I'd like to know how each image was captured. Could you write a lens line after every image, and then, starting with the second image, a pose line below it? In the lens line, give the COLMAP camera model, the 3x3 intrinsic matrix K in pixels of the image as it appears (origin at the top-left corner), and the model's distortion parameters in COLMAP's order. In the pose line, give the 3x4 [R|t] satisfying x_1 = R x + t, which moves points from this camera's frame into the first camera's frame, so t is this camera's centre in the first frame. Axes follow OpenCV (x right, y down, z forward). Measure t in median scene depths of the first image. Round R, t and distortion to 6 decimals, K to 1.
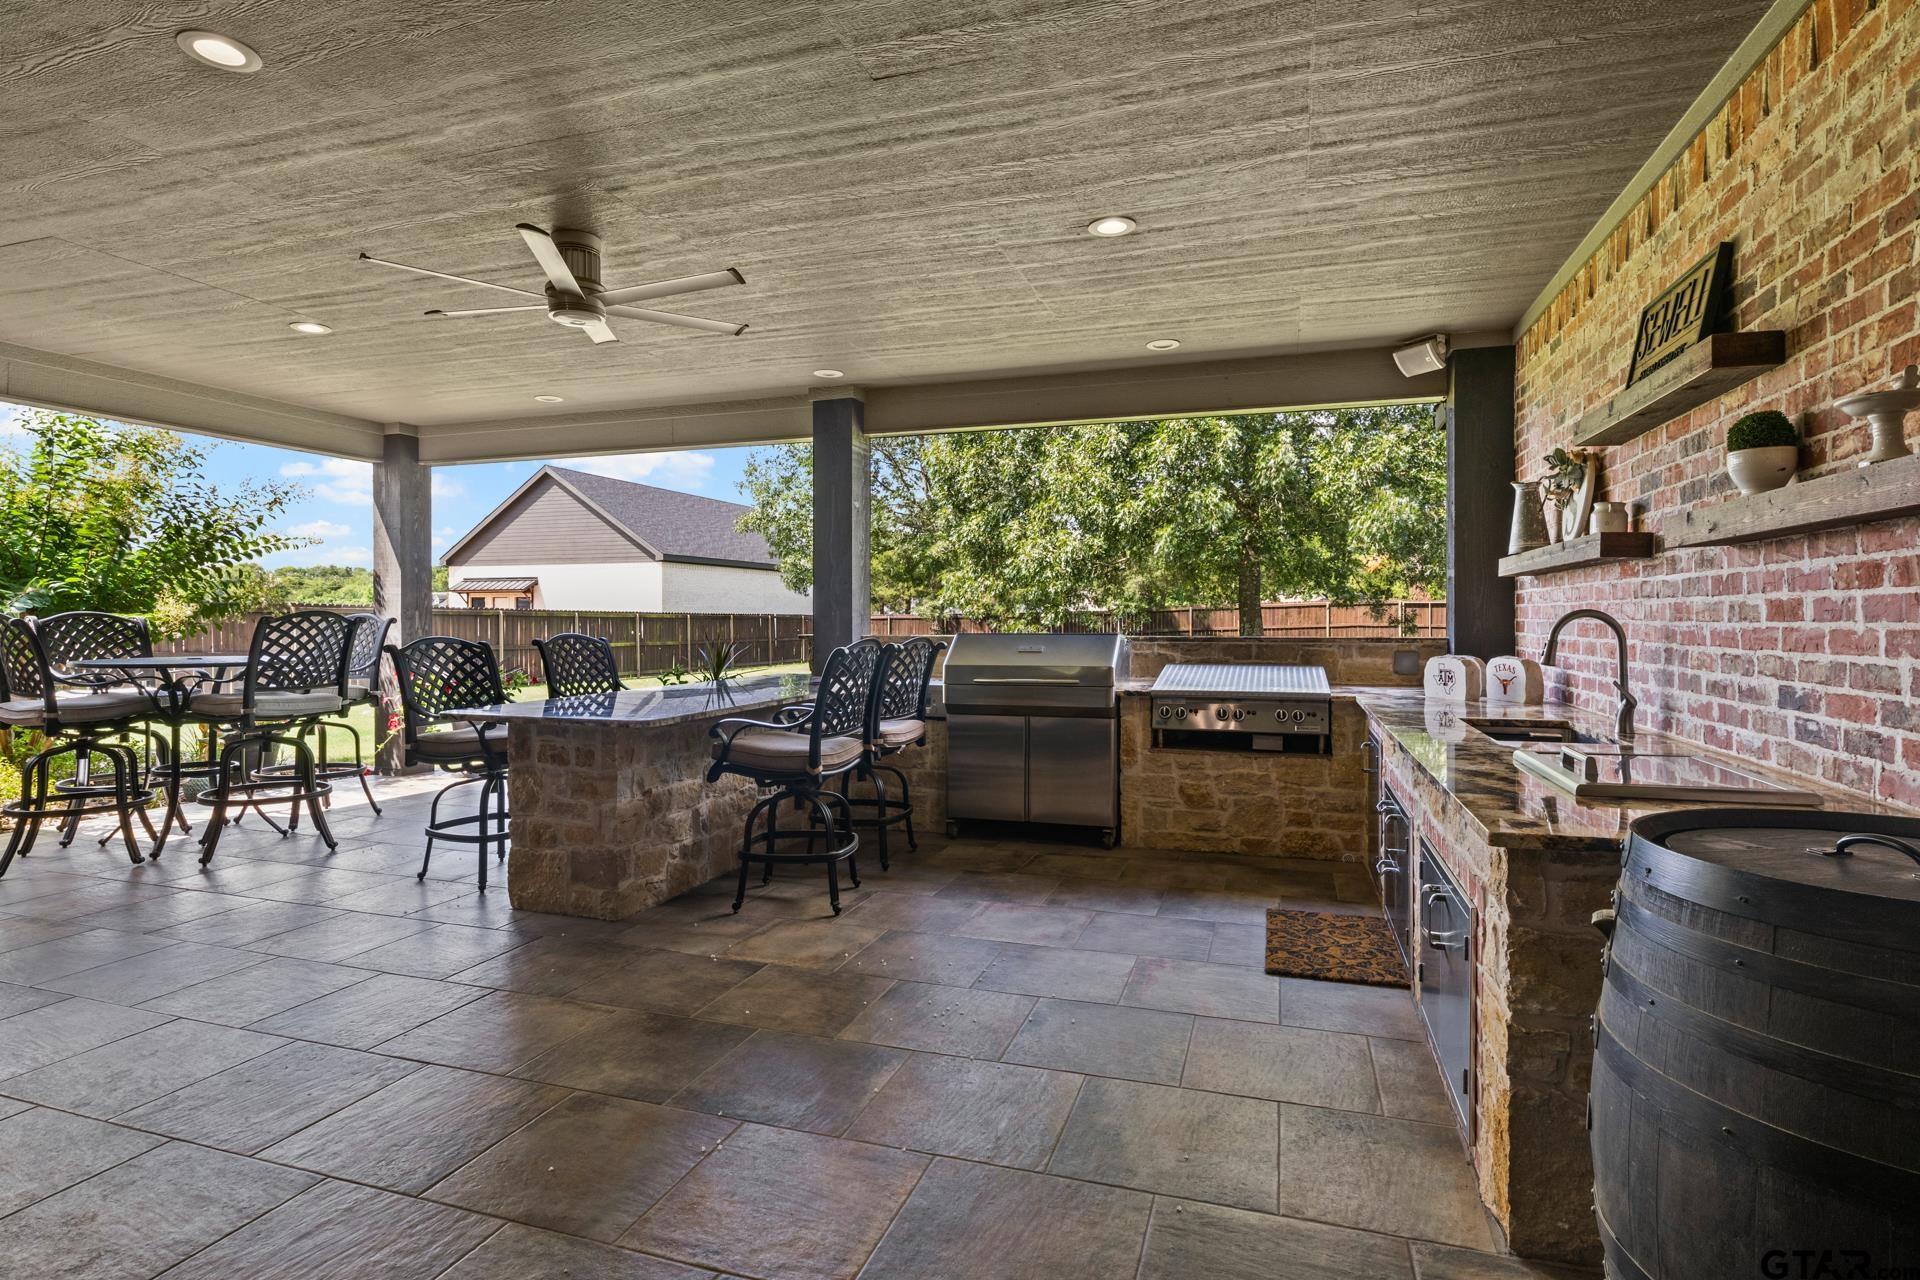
lens RADIAL K [[961.3, 0, 965.0], [0, 961.3, 629.4], [0, 0, 1]] dist [-0.002096, -0.001136]
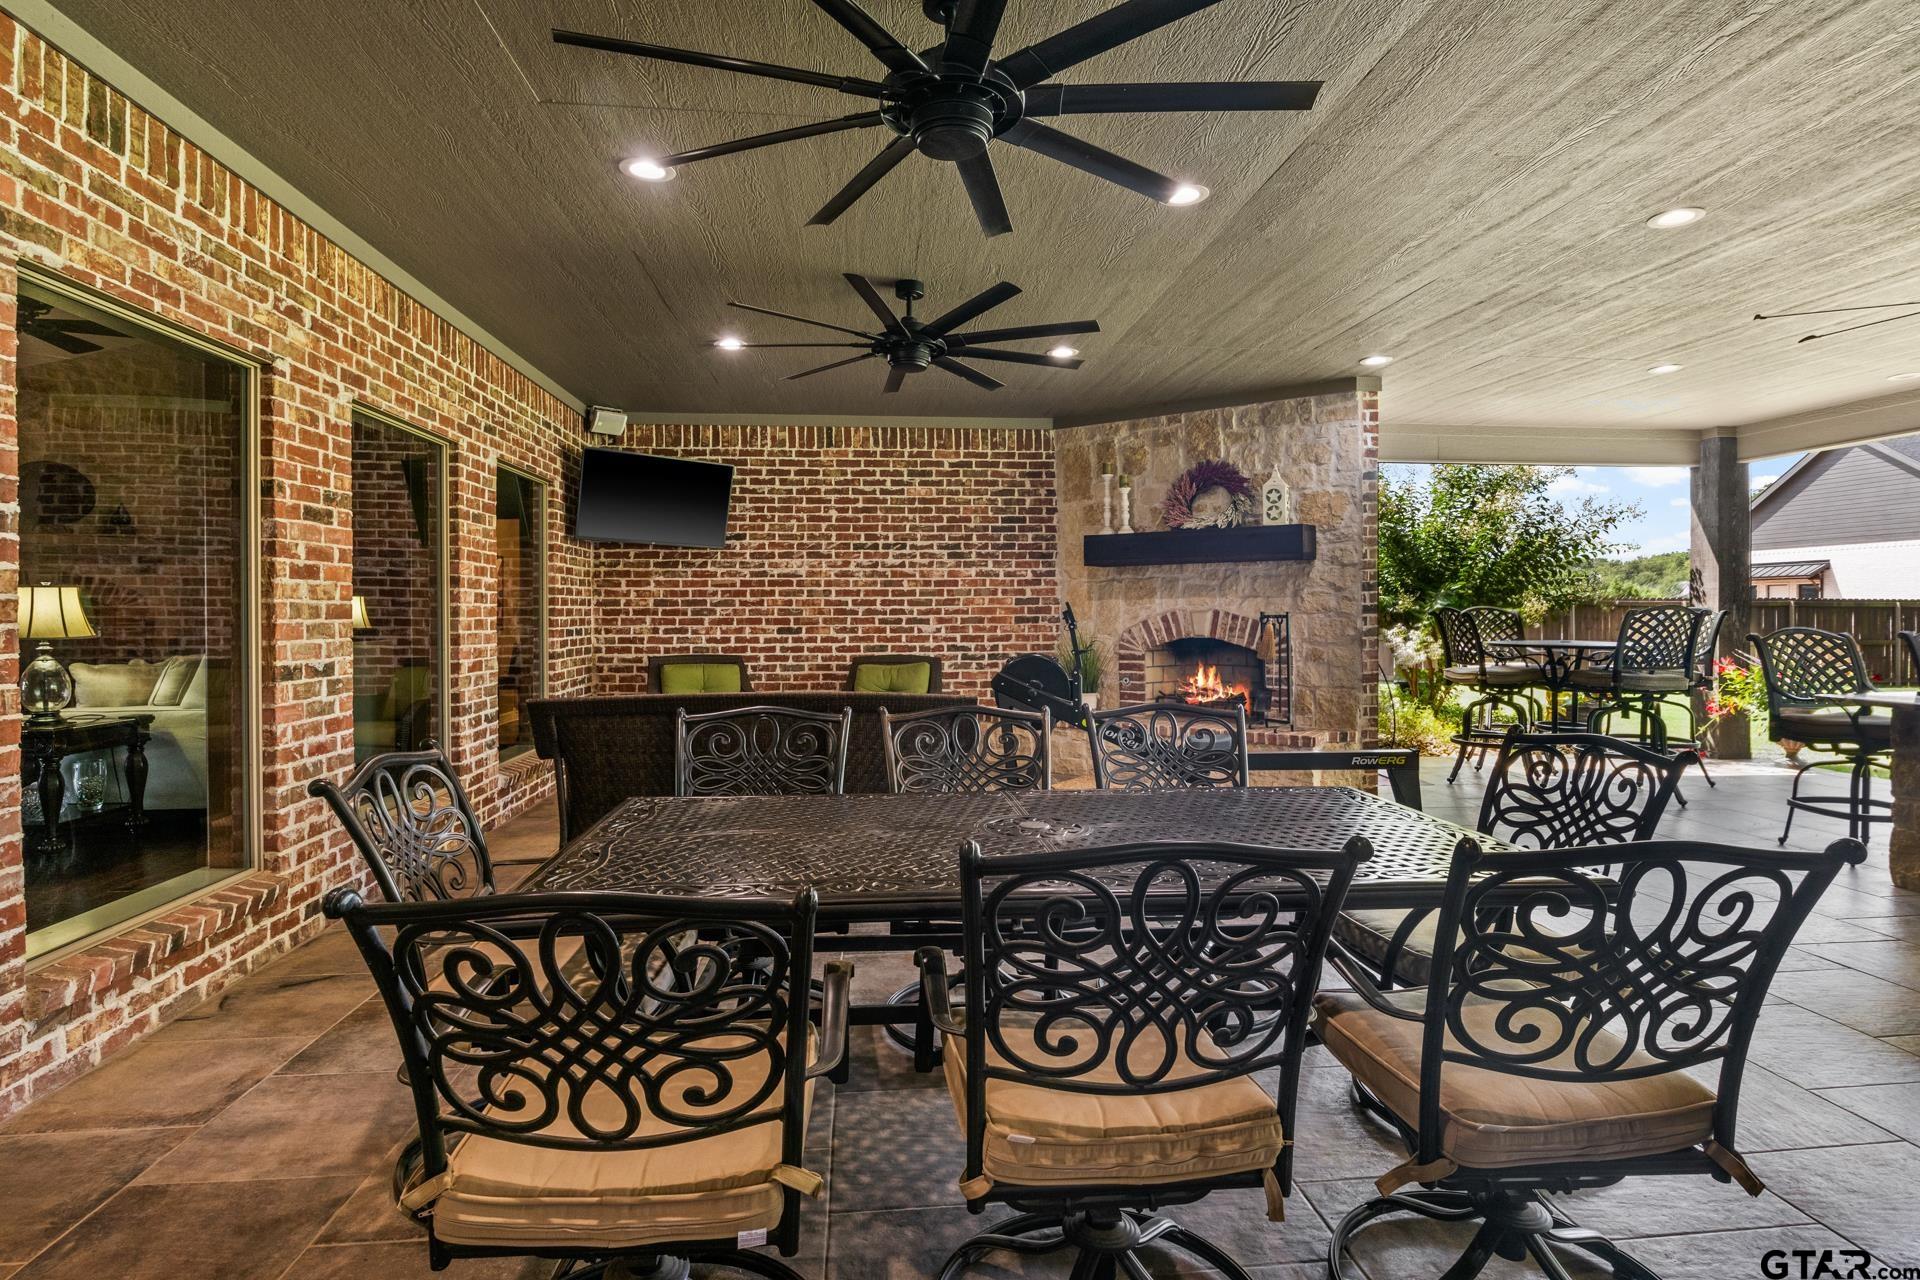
lens RADIAL K [[961.3, 0, 960.0], [0, 961.3, 622.2], [0, 0, 1]] dist [-0.002096, -0.001136]
pose [[0.412231, 0.008715, -0.911038, 0.051941], [-0.007368, 0.999953, 0.006232, 0.001085], [0.911050, 0.004143, 0.412276, -0.308097]]
